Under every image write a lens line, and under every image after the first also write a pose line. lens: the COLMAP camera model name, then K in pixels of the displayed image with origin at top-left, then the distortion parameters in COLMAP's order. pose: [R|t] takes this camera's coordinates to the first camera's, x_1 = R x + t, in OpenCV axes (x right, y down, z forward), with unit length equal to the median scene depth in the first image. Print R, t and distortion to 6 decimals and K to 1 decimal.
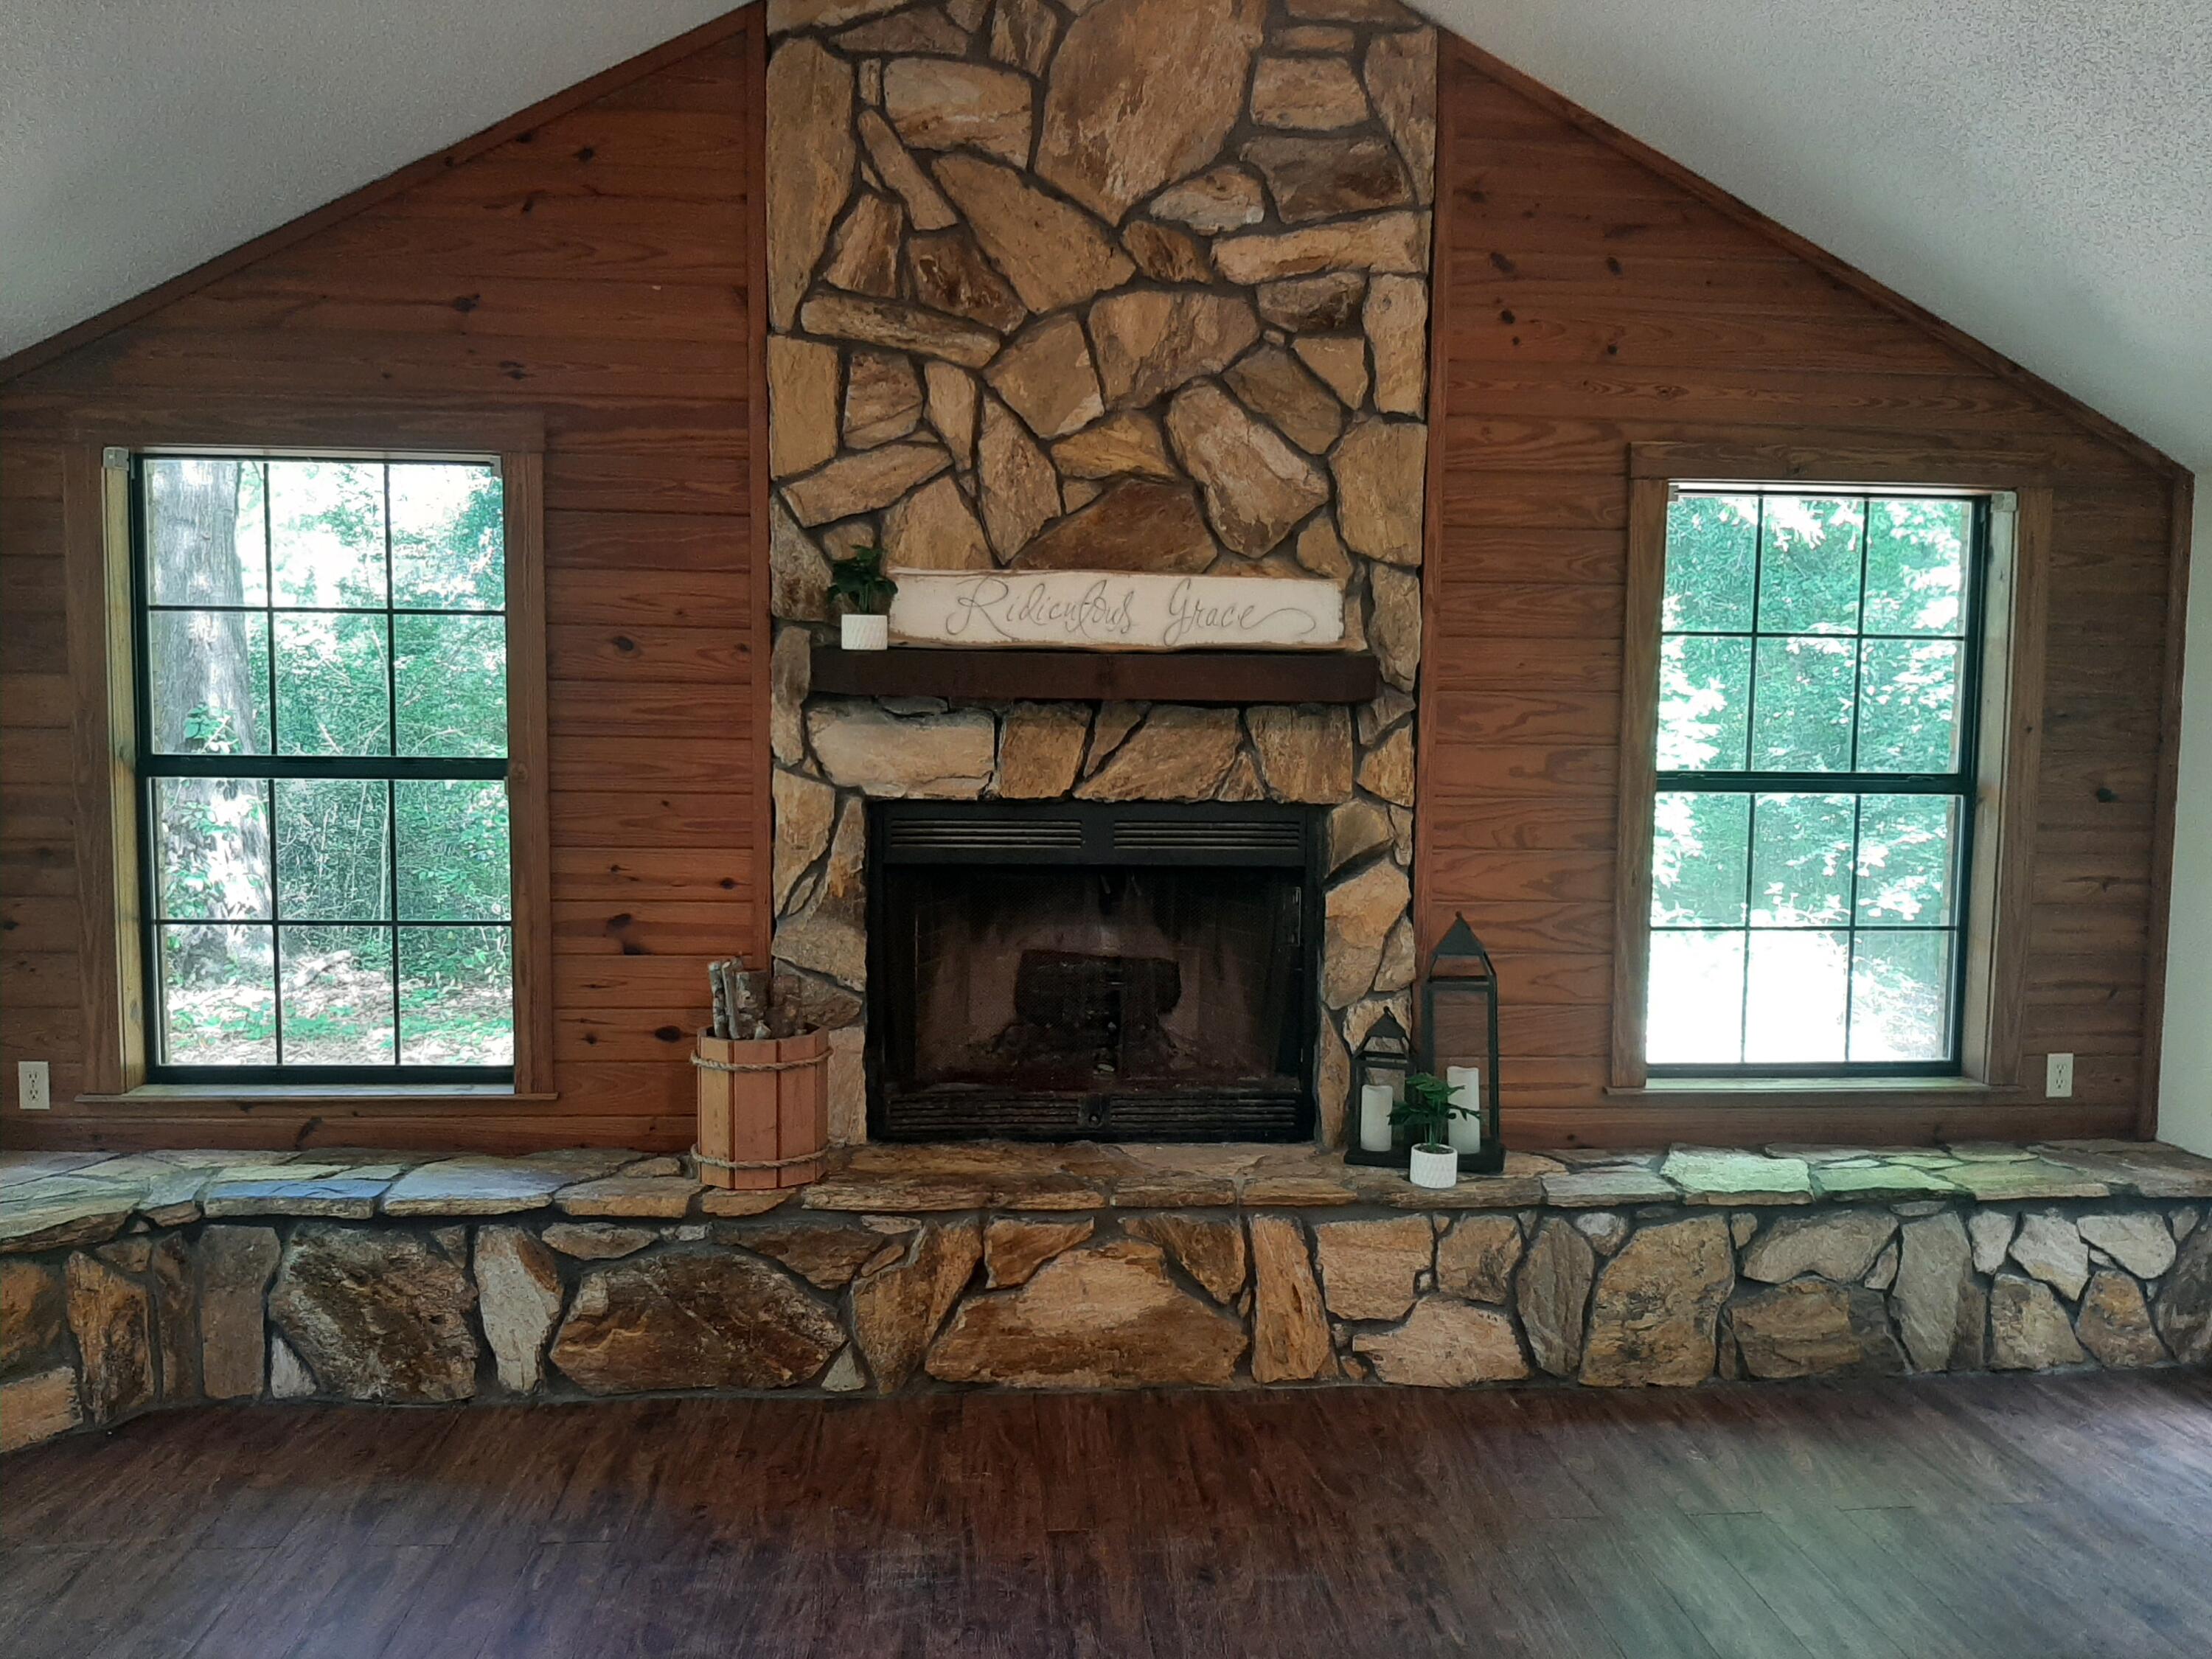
lens RADIAL K [[1669.3, 0, 1107.9], [0, 1669.3, 843.6], [0, 0, 1]] dist [0.067771, -0.003159]
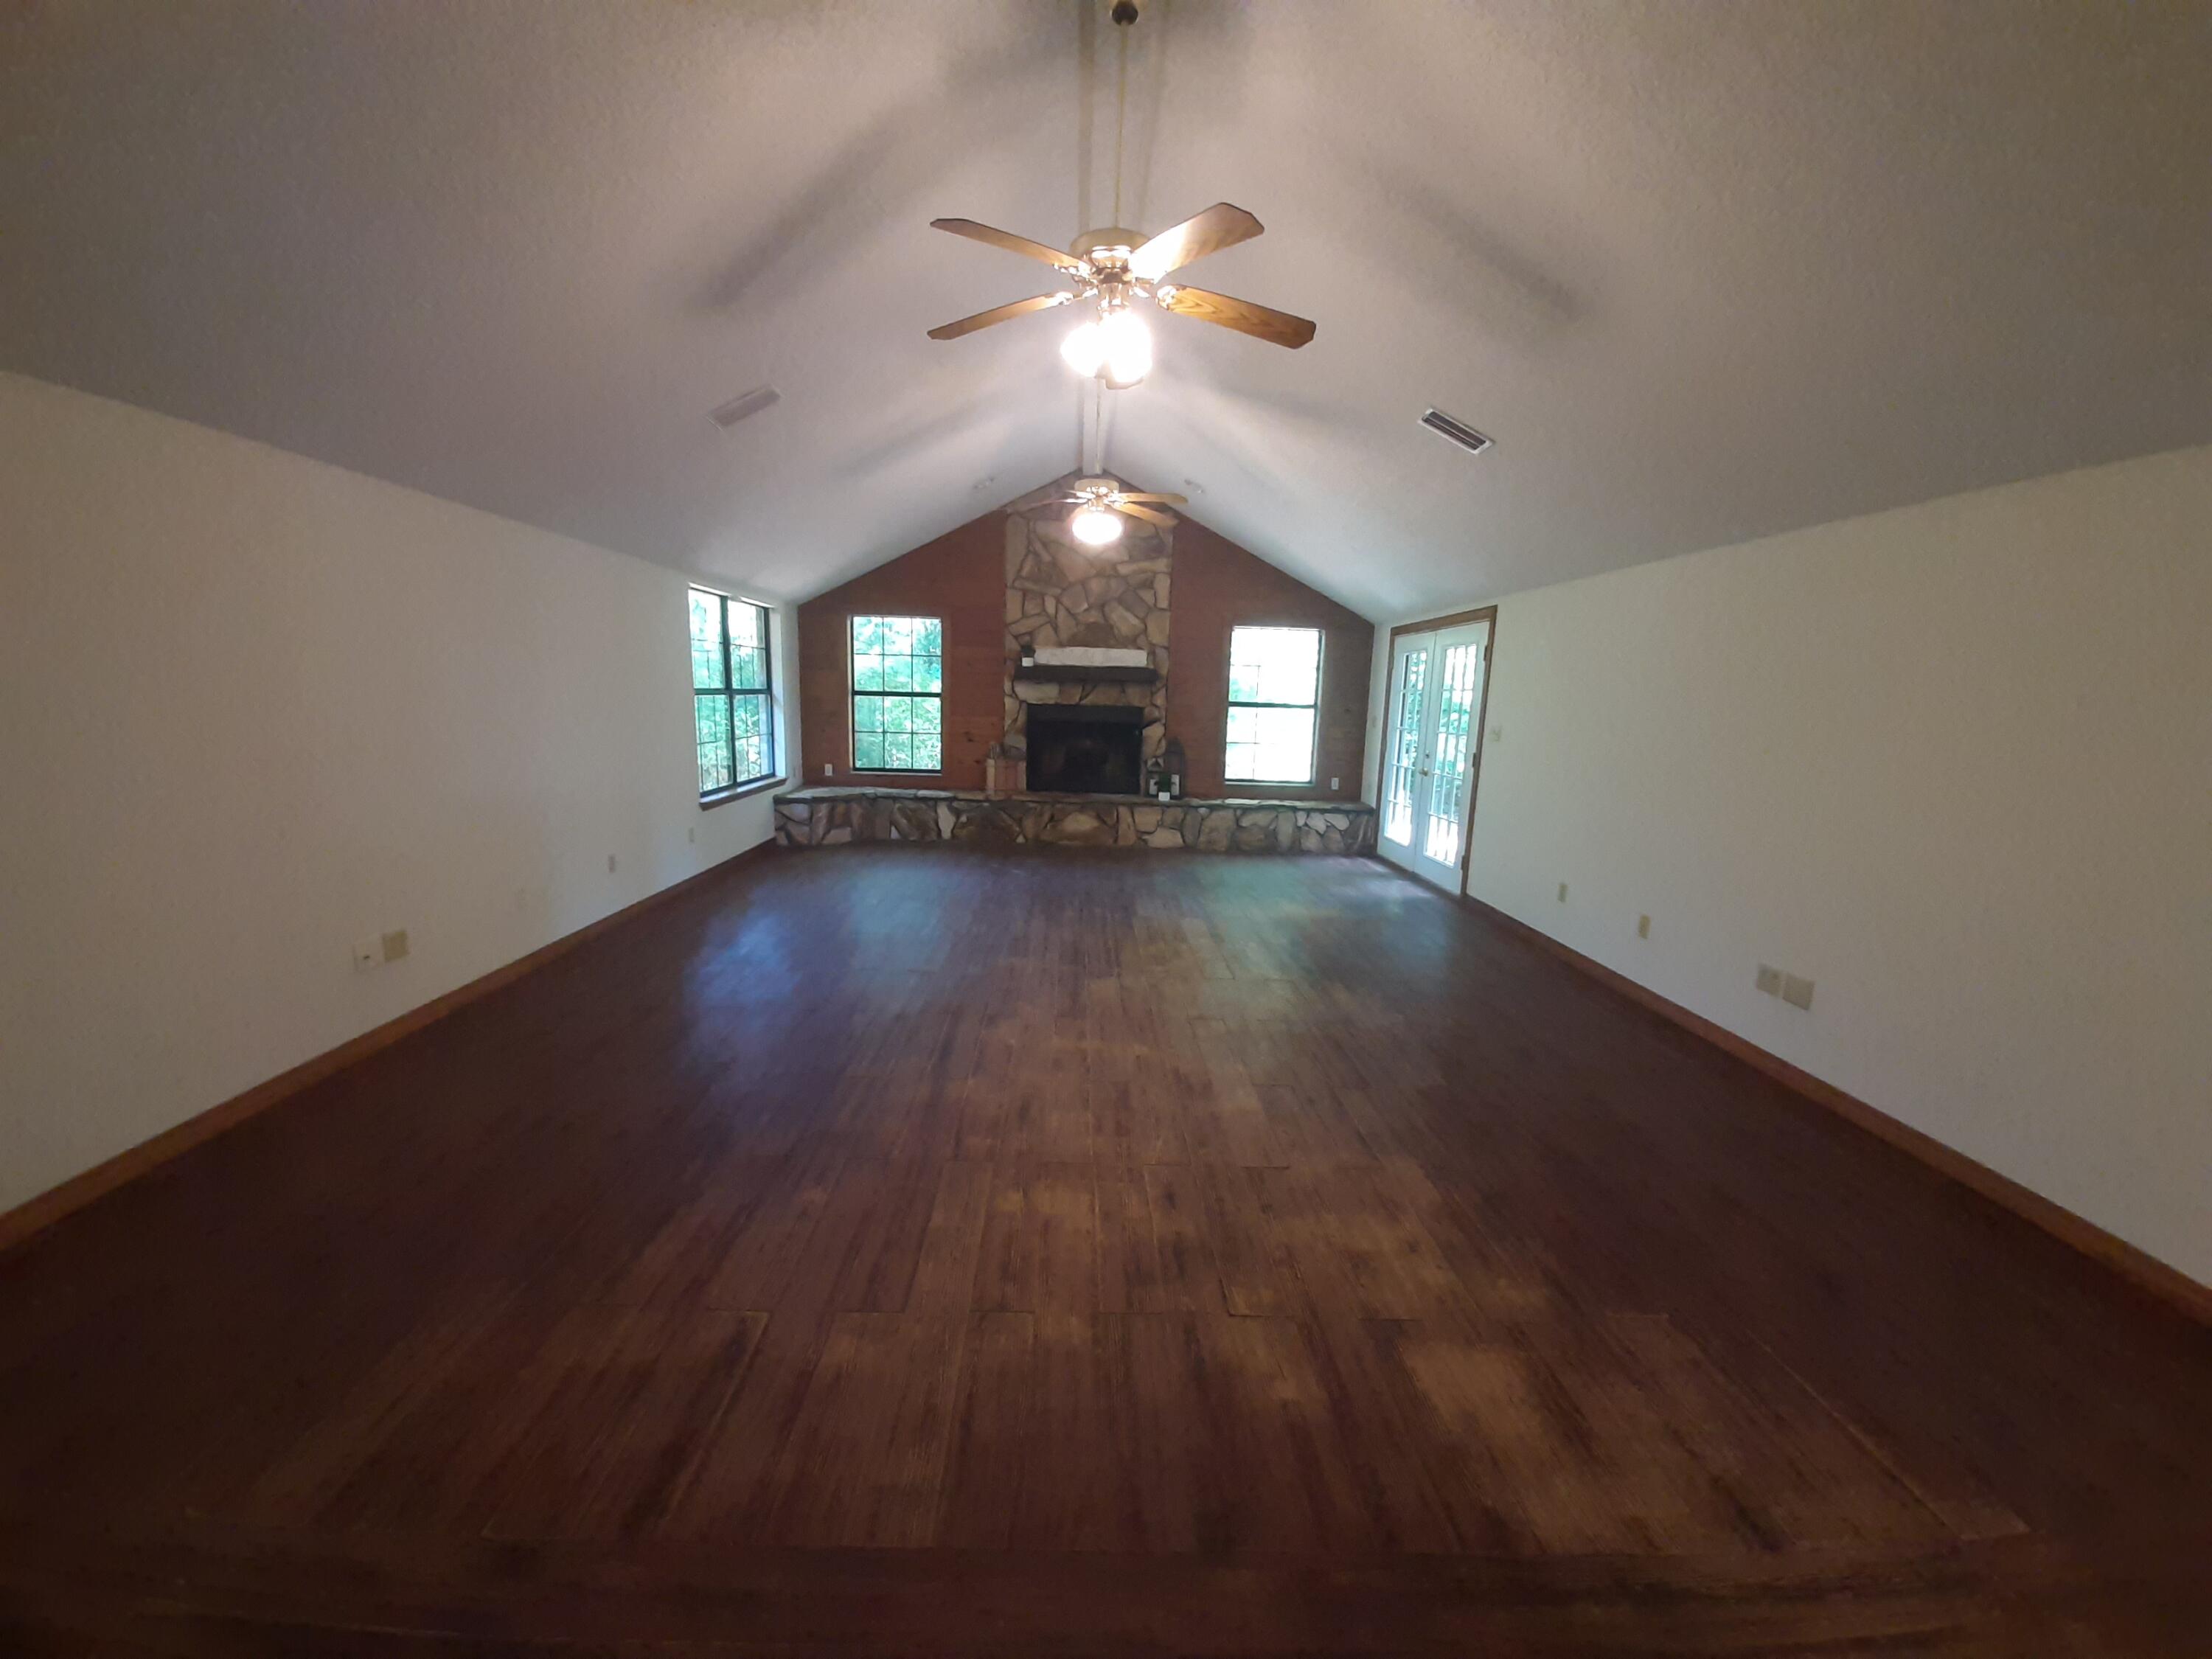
lens RADIAL K [[872.8, 0, 1089.5], [0, 872.8, 836.9], [0, 0, 1]] dist [-0.009717, -0.003027]
pose [[0.998135, 0.027681, -0.054402, 0.129568], [-0.022446, 0.995263, 0.094589, 0.091947], [0.056763, -0.093192, 0.994029, -1.124871]]
